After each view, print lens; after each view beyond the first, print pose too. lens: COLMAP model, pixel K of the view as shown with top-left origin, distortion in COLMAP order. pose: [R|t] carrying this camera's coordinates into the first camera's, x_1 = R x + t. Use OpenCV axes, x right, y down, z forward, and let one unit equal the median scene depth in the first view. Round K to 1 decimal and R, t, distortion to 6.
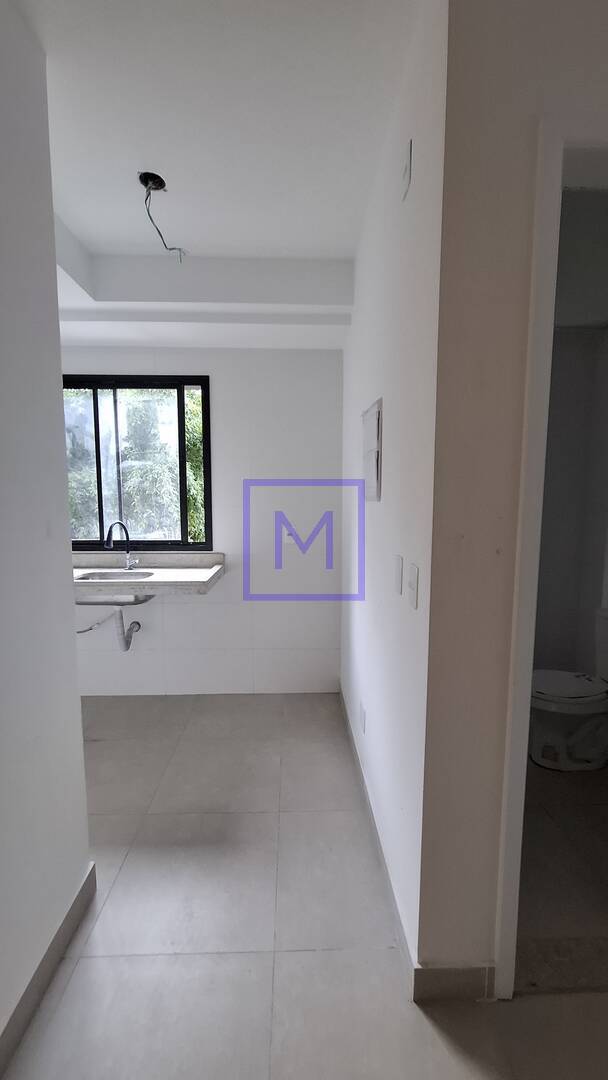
lens RADIAL K [[427.4, 0, 303.5], [0, 427.4, 538.6], [0, 0, 1]] dist [-0.008754, 0.001426]
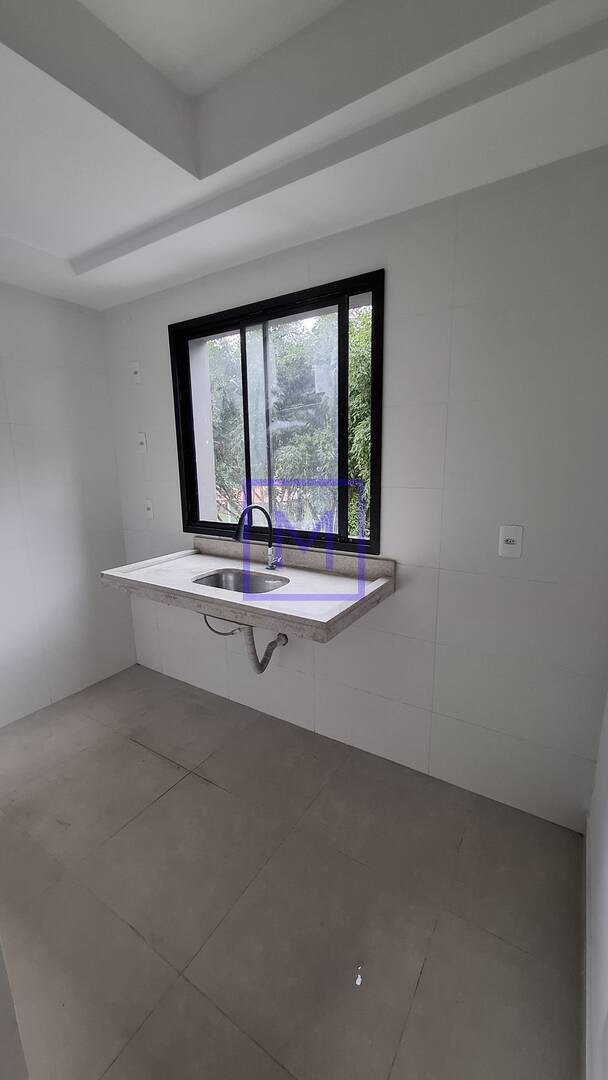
lens RADIAL K [[427.4, 0, 308.9], [0, 427.4, 539.0], [0, 0, 1]] dist [-0.008754, 0.001426]
pose [[0.834671, 0.096671, -0.542199, 0.052280], [-0.041031, 0.992654, 0.113820, -0.067225], [0.549219, -0.072755, 0.832505, 0.401286]]
